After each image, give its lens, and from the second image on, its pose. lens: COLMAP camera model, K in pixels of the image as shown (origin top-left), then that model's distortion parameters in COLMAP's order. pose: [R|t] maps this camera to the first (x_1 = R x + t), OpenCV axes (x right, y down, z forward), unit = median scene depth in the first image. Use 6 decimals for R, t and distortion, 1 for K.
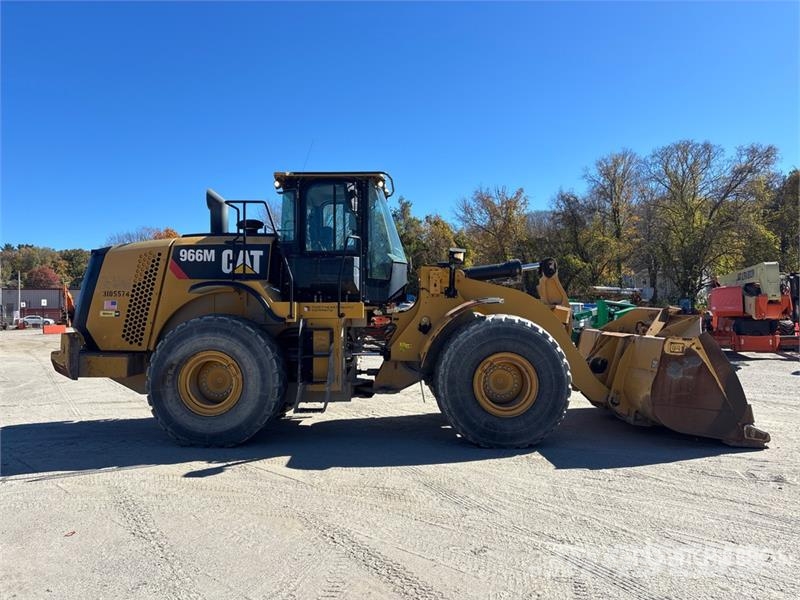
lens RADIAL K [[605.7, 0, 400.6], [0, 605.7, 298.8], [0, 0, 1]] dist [0.036967, -0.048034]
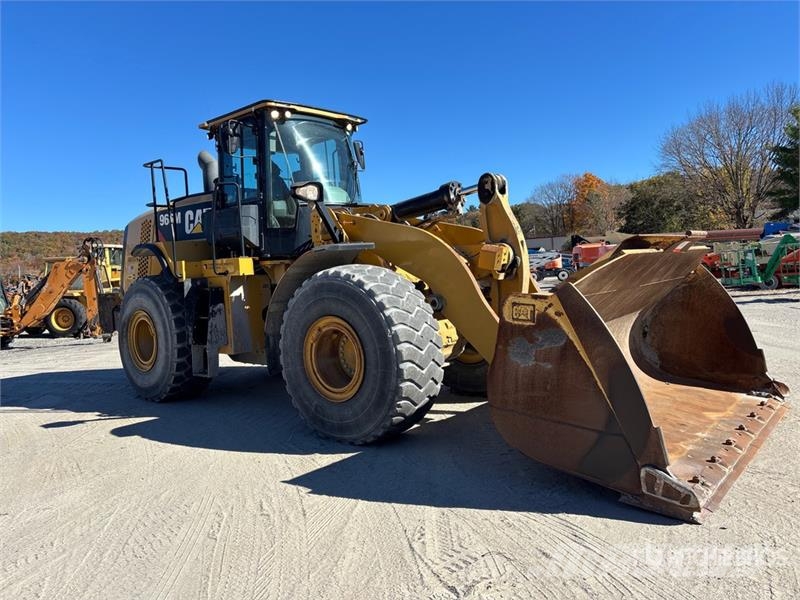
lens RADIAL K [[605.7, 0, 398.5], [0, 605.7, 300.5], [0, 0, 1]] dist [0.036967, -0.048034]
pose [[0.758236, -0.002776, -0.651975, 0.663317], [0.065788, 0.995213, 0.072273, 0.019187], [0.648653, -0.097692, 0.754789, 0.453803]]
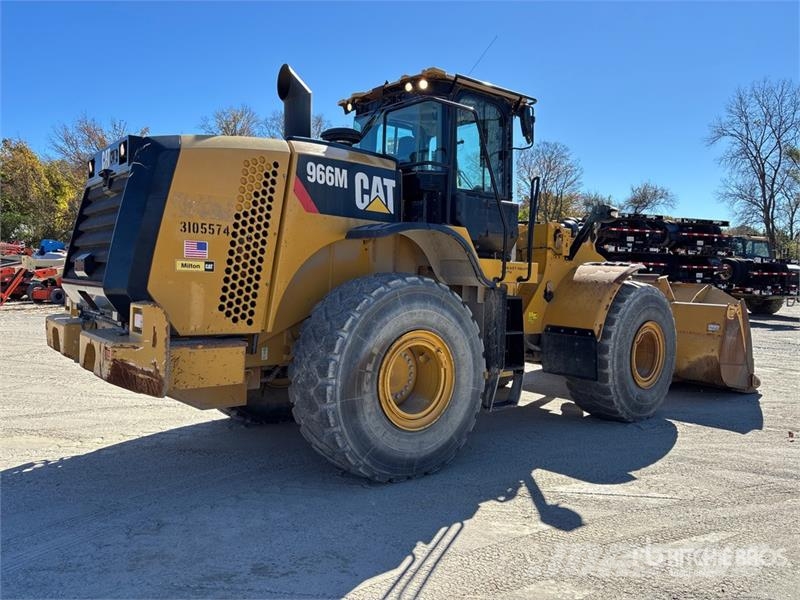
lens RADIAL K [[605.7, 0, 406.7], [0, 605.7, 294.6], [0, 0, 1]] dist [0.036967, -0.048034]
pose [[0.758129, 0.002623, 0.652100, -0.683201], [-0.044806, 0.997838, 0.048078, 0.015941], [-0.650564, -0.065668, 0.756607, 0.483904]]
